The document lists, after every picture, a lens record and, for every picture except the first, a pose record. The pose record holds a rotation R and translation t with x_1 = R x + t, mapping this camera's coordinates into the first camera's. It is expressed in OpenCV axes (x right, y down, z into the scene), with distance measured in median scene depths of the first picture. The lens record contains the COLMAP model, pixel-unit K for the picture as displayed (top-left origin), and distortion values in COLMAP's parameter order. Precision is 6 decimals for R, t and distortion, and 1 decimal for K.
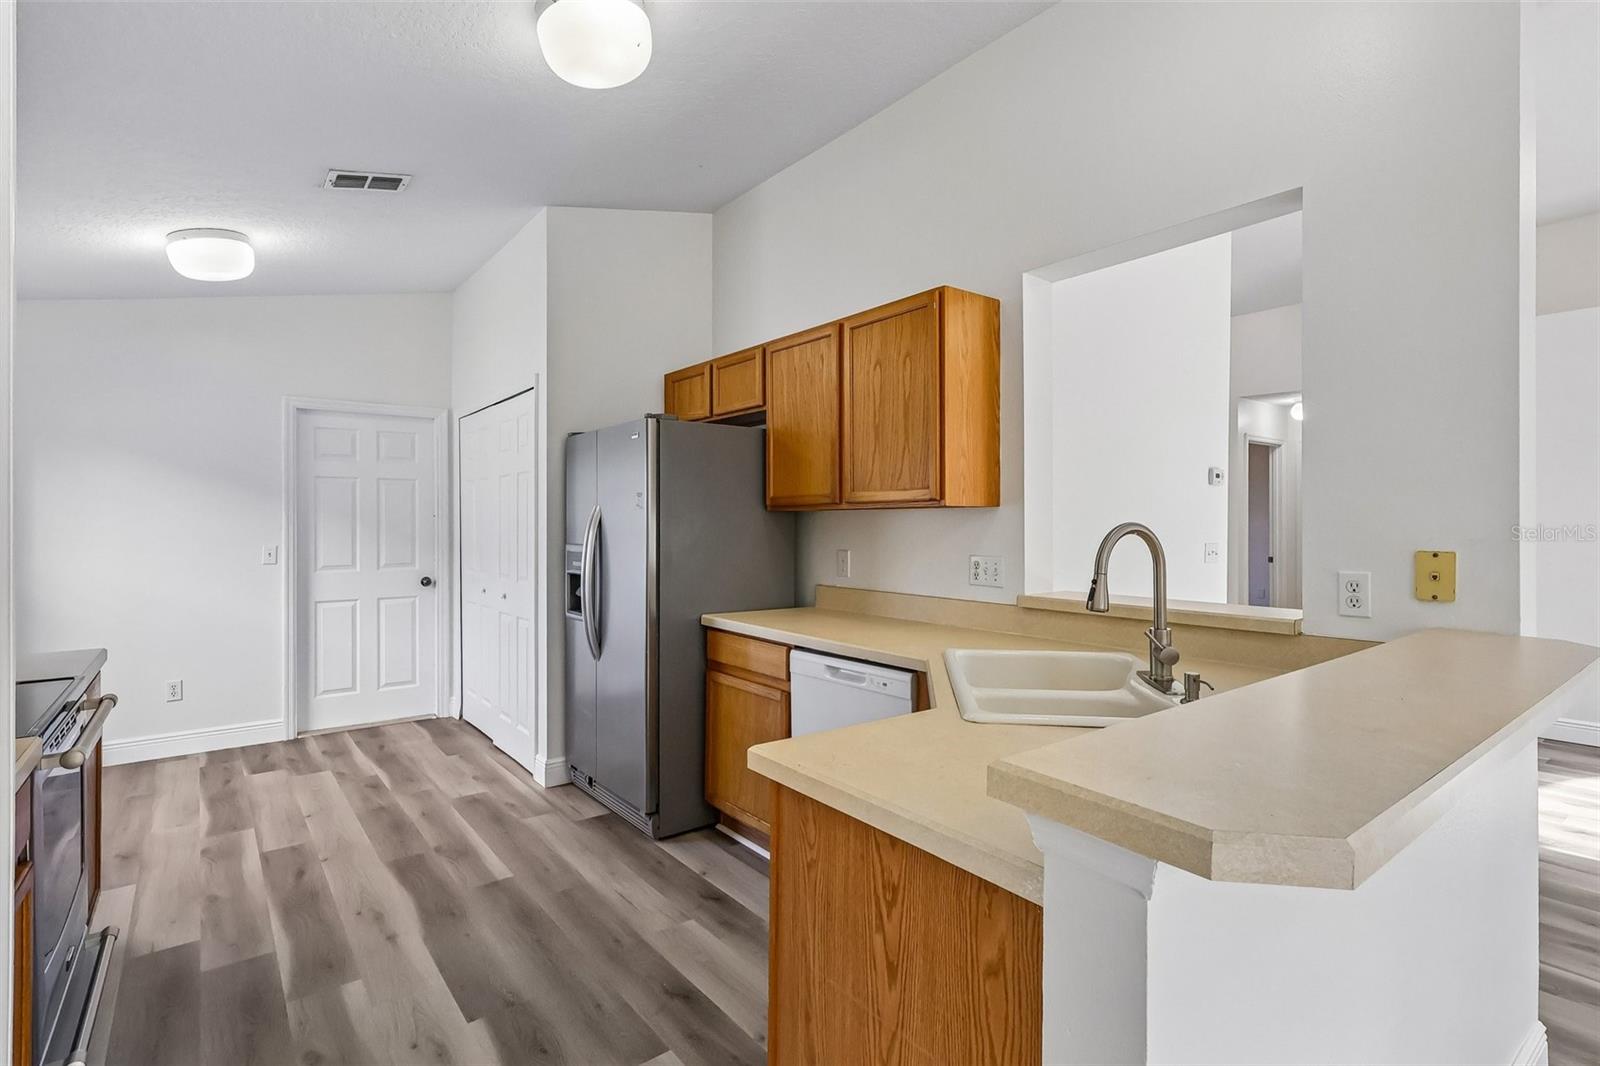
lens RADIAL K [[759.8, 0, 809.9], [0, 759.8, 517.4], [0, 0, 1]] dist [-0.006921, 0.003446]
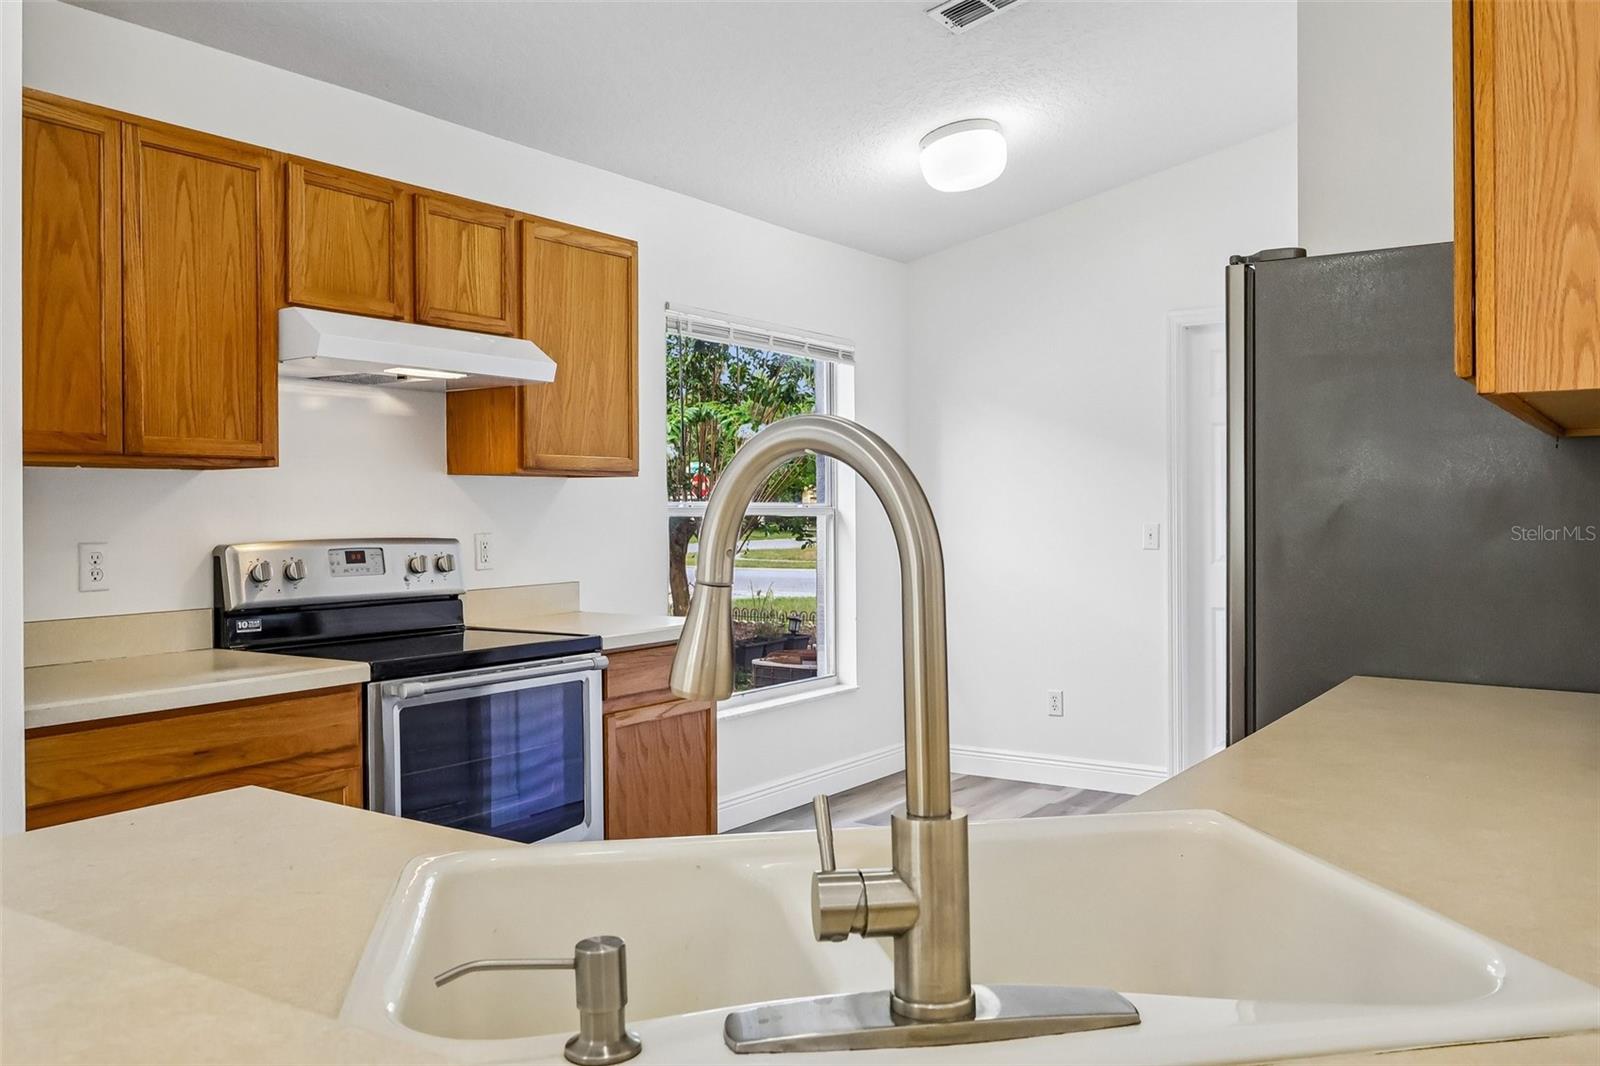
lens RADIAL K [[1290.3, 0, 813.2], [0, 1290.3, 507.5], [0, 0, 1]] dist [-0.001597, 0.003584]
pose [[0.301653, -0.001204, -0.953417, 0.534714], [0.010404, 0.999944, 0.002029, 0.024530], [0.953361, -0.010531, 0.301649, 0.494664]]
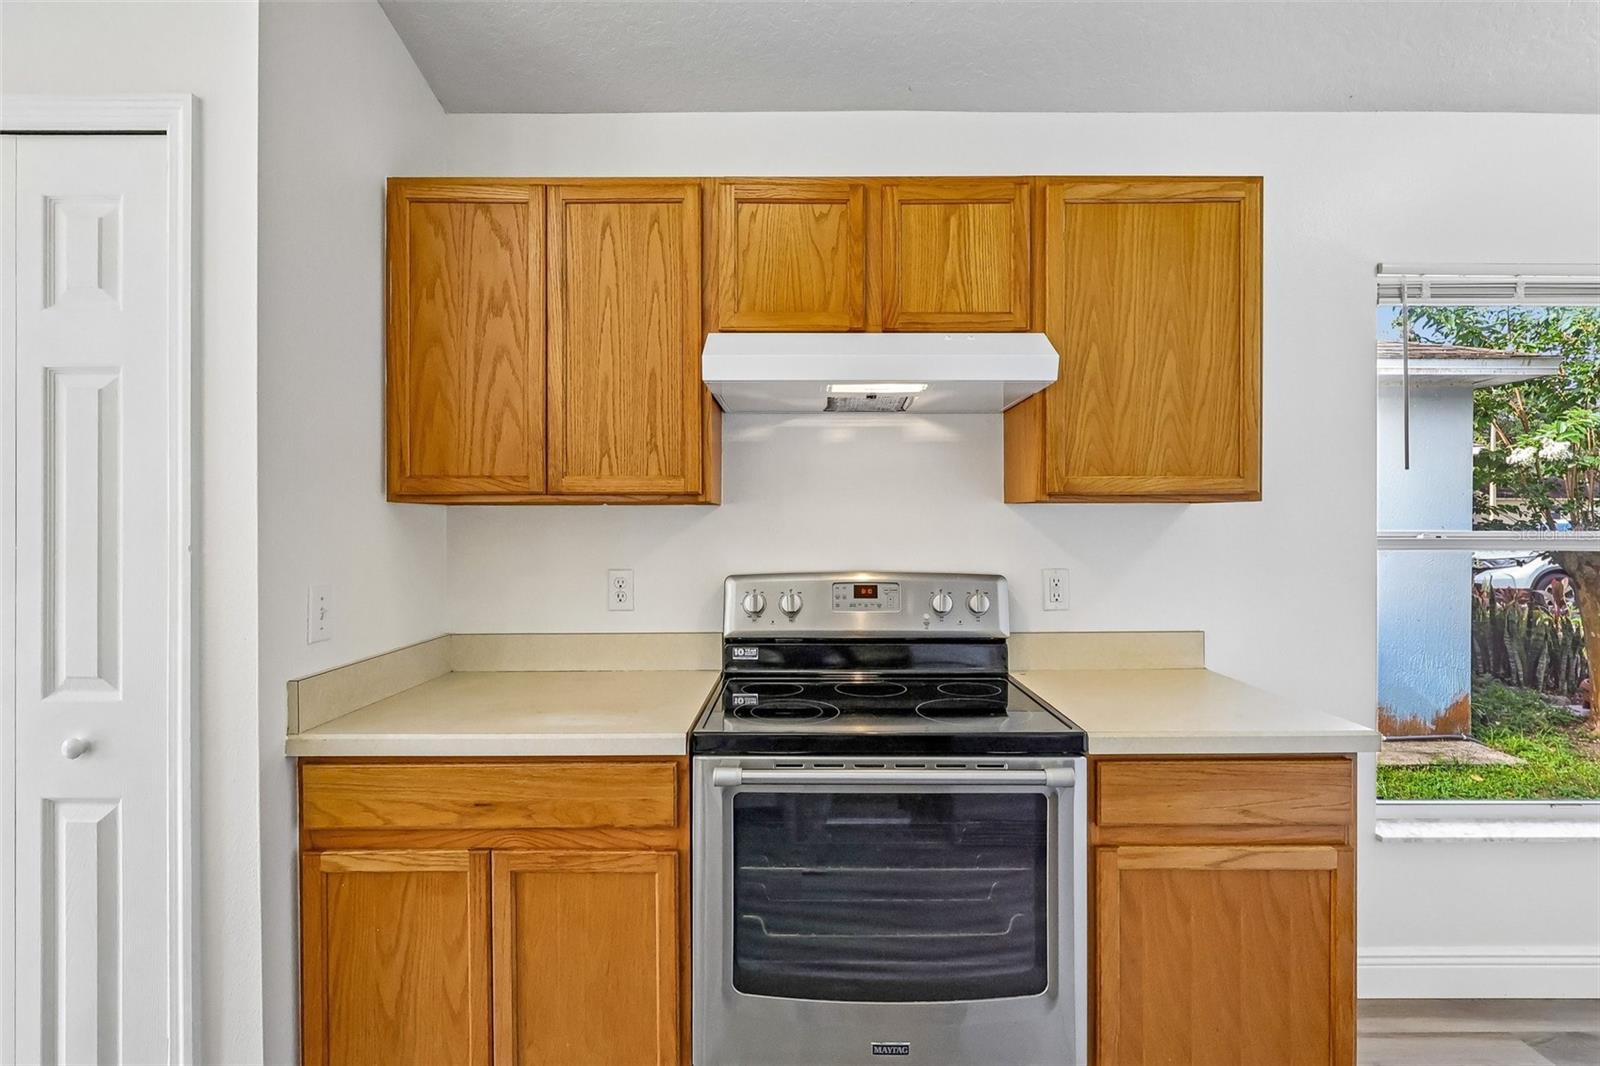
lens RADIAL K [[759.8, 0, 798.1], [0, 759.8, 525.5], [0, 0, 1]] dist [-0.006921, 0.003446]
pose [[-0.625363, 0.007738, -0.780296, -0.152647], [0.006567, 0.999968, 0.004654, 0.006383], [0.780306, -0.002214, -0.625394, 0.820879]]
